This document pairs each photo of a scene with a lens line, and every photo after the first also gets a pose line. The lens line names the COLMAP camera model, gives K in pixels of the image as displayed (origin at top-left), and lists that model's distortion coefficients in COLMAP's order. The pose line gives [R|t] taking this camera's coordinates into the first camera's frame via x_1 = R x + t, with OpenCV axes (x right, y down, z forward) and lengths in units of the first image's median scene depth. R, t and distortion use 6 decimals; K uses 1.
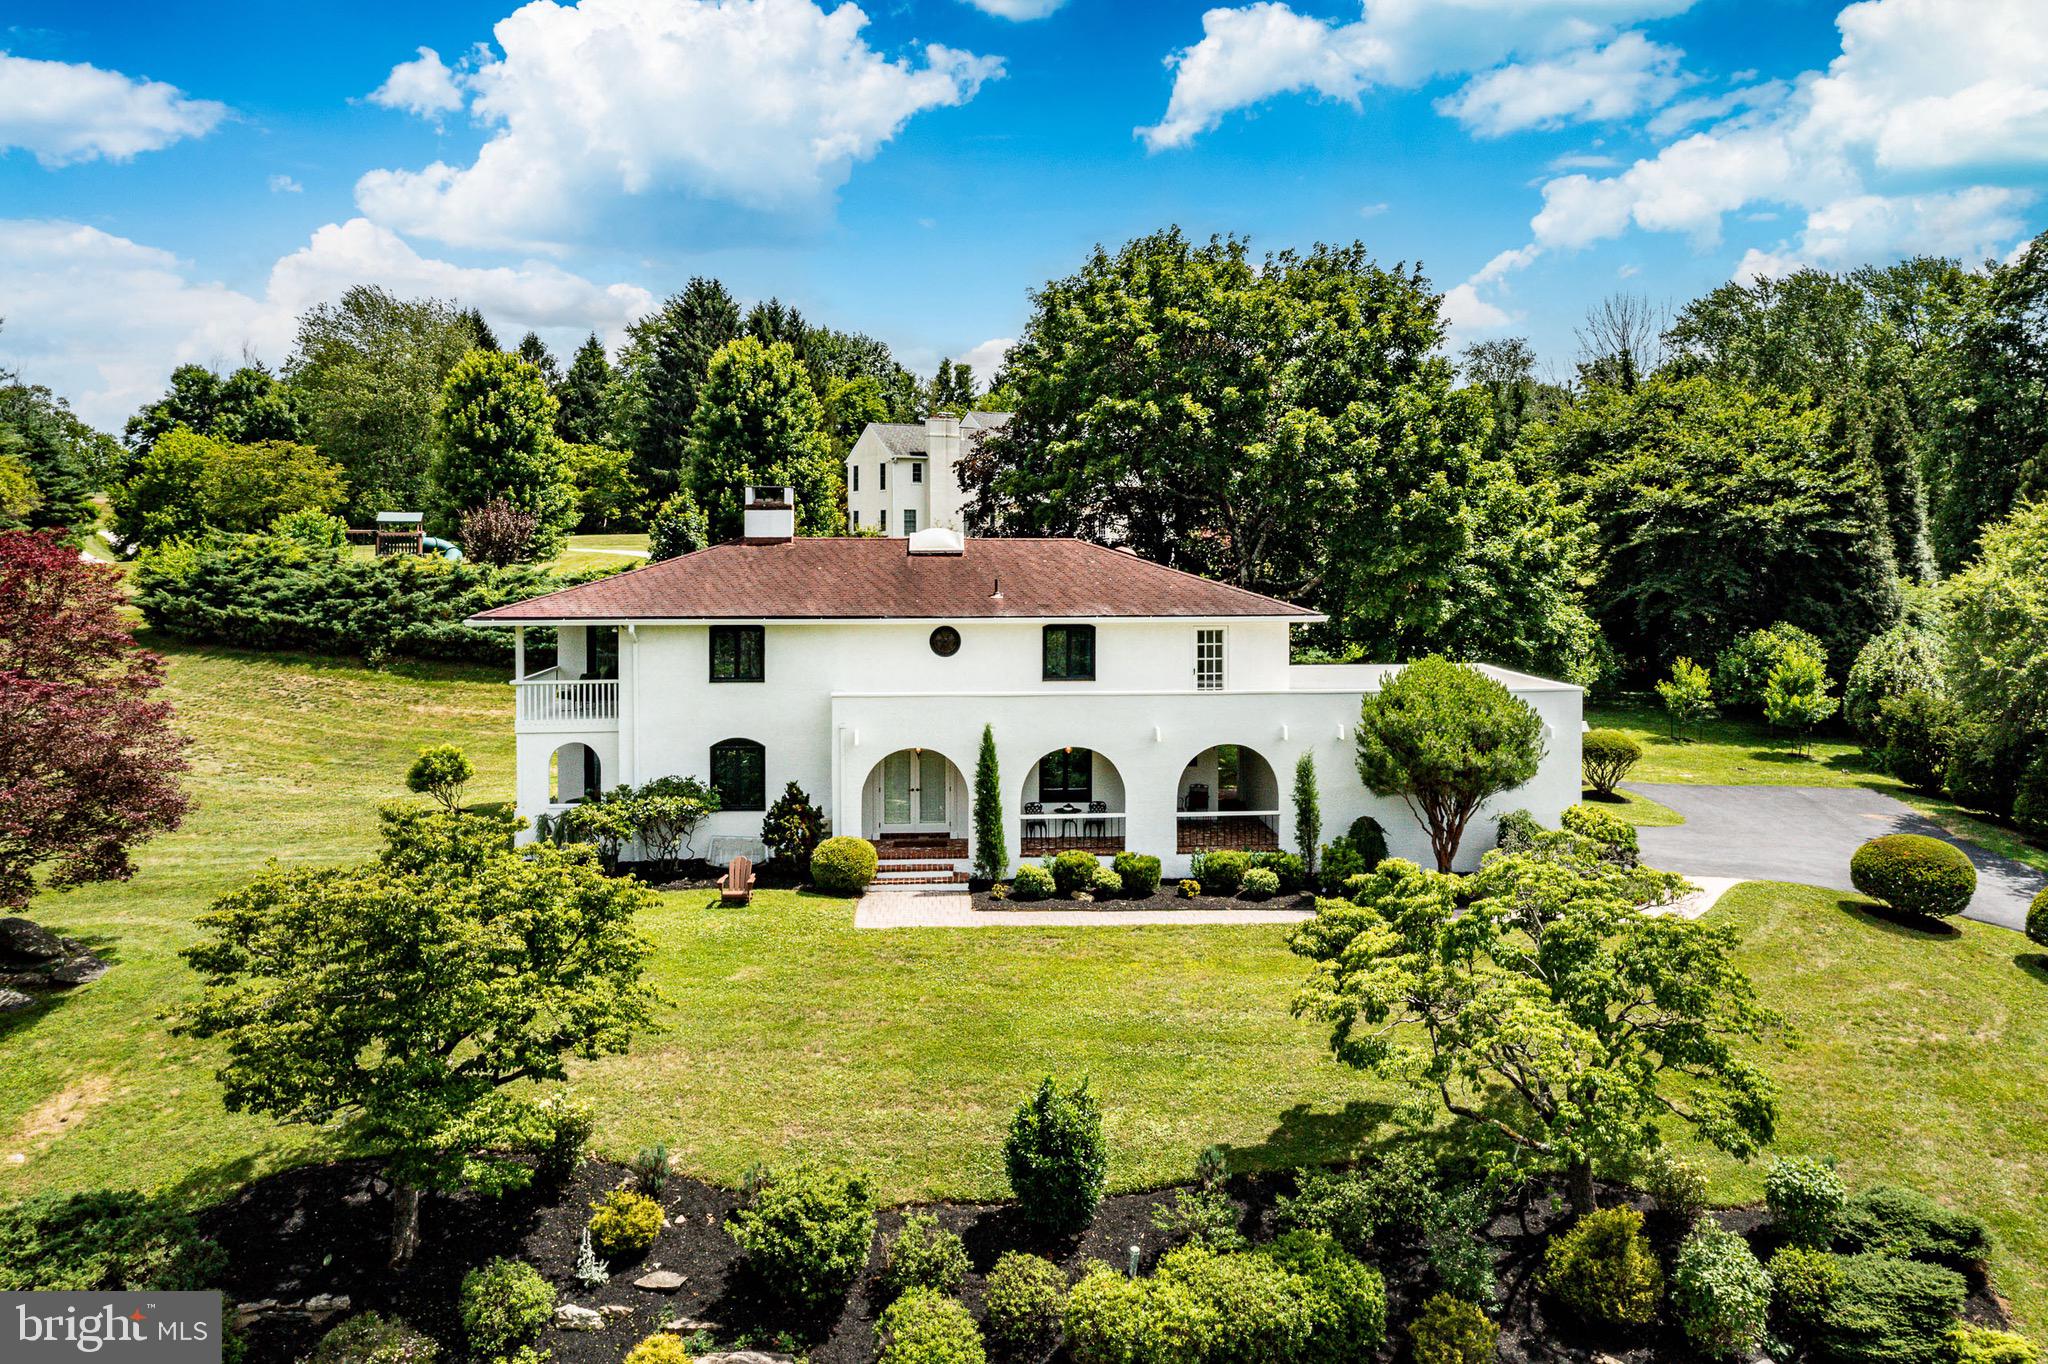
lens RADIAL K [[1642.1, 0, 1085.7], [0, 1642.1, 653.1], [0, 0, 1]] dist [-0.000787, -0.002234]
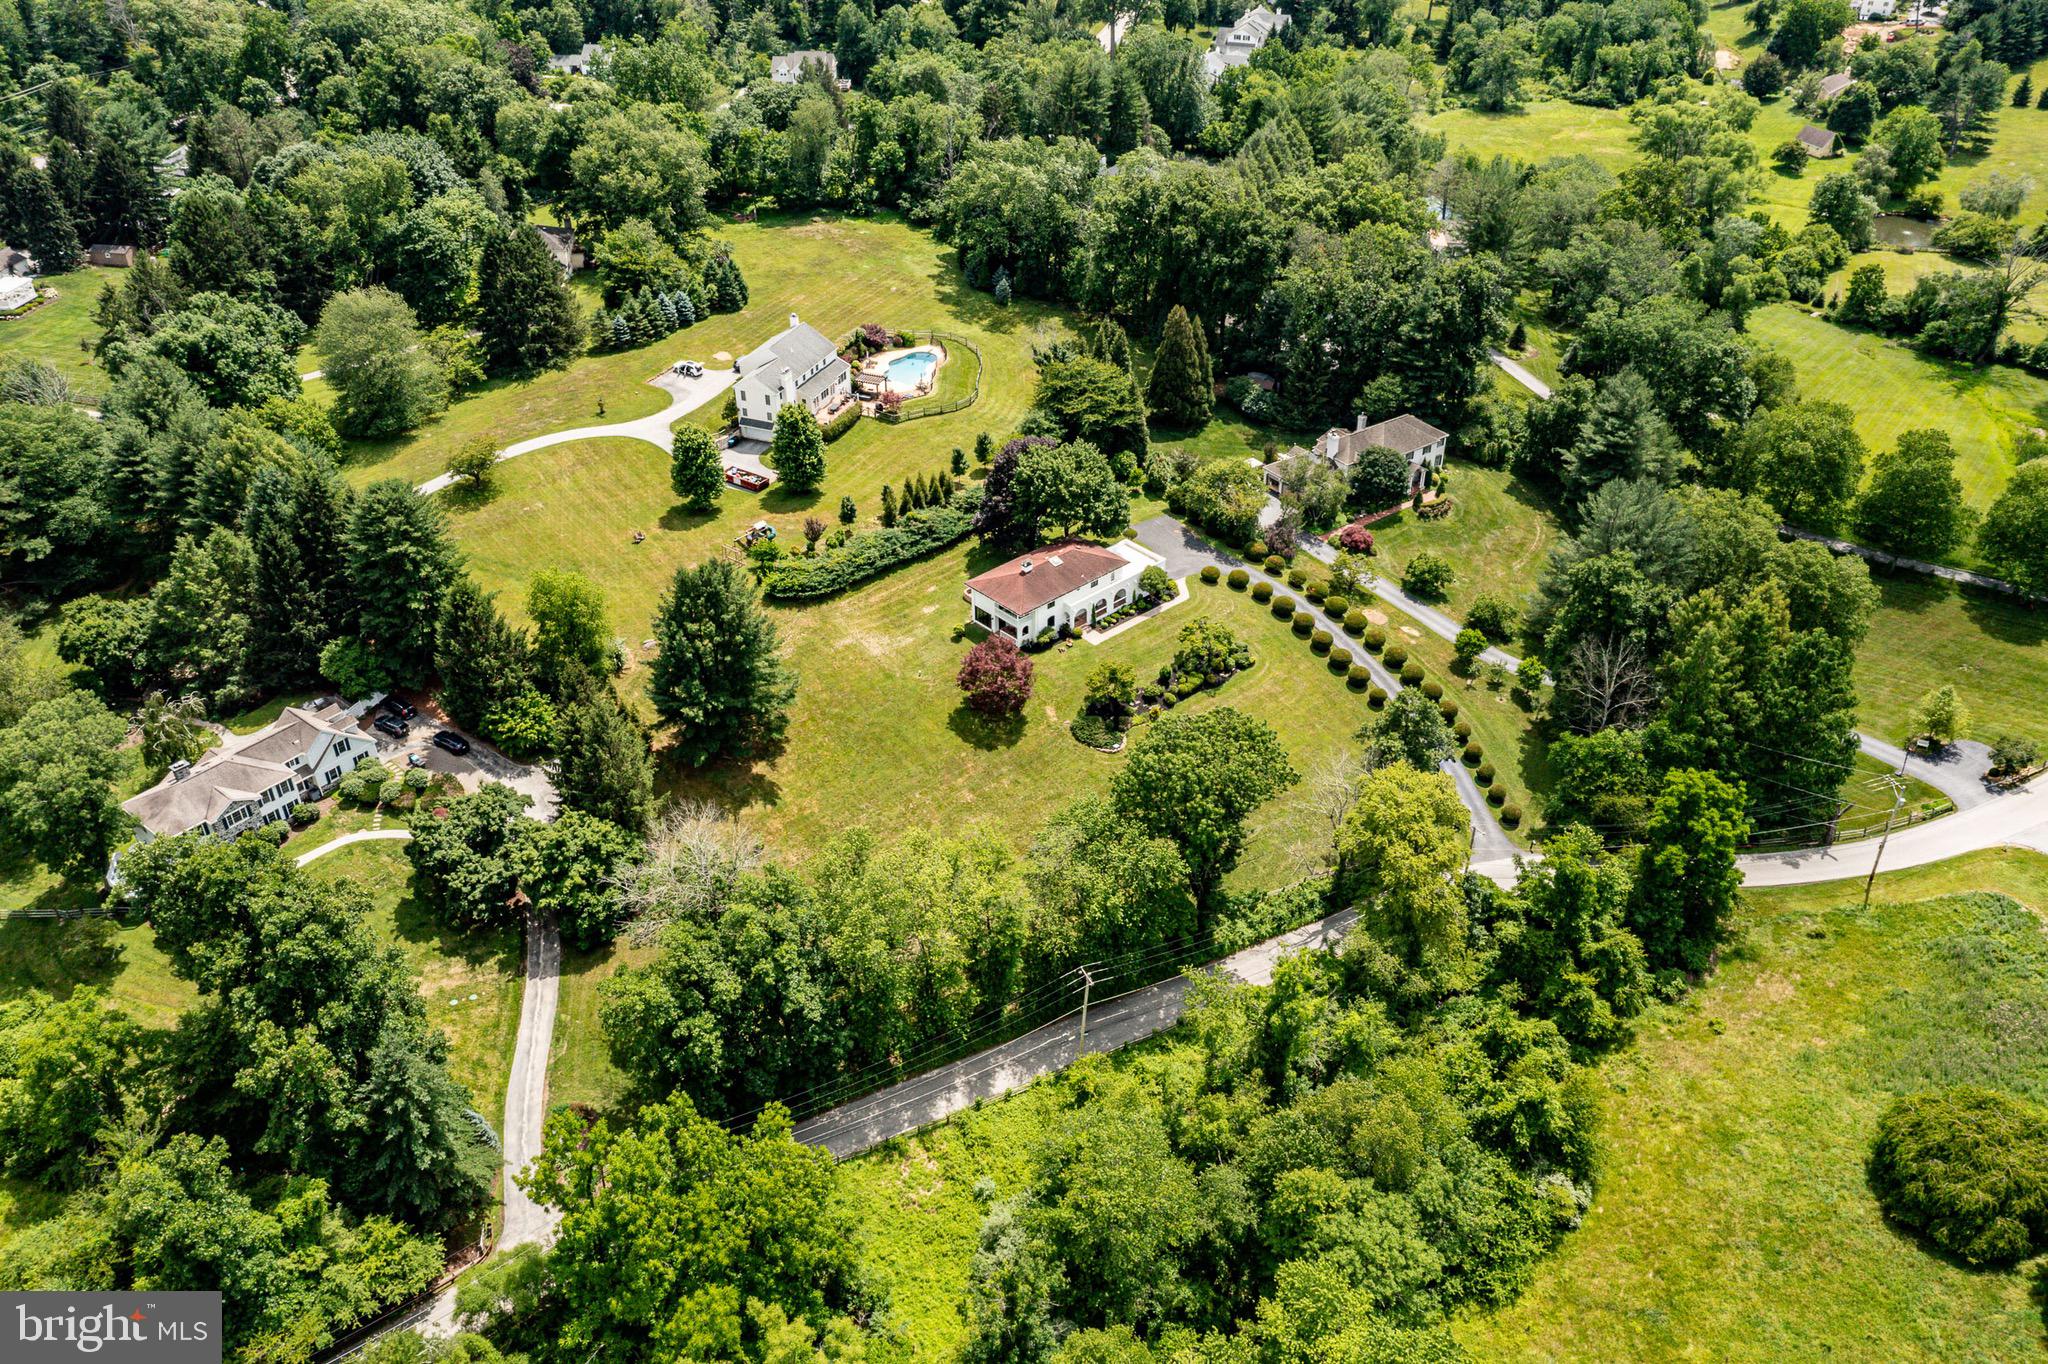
lens RADIAL K [[1632.8, 0, 1020.5], [0, 1632.8, 669.7], [0, 0, 1]] dist [-0.007291, -0.004184]
pose [[0.798660, -0.335260, 0.499742, -3.016473], [0.044979, 0.861371, 0.505982, -2.505839], [-0.600099, -0.381630, 0.703022, -2.787285]]
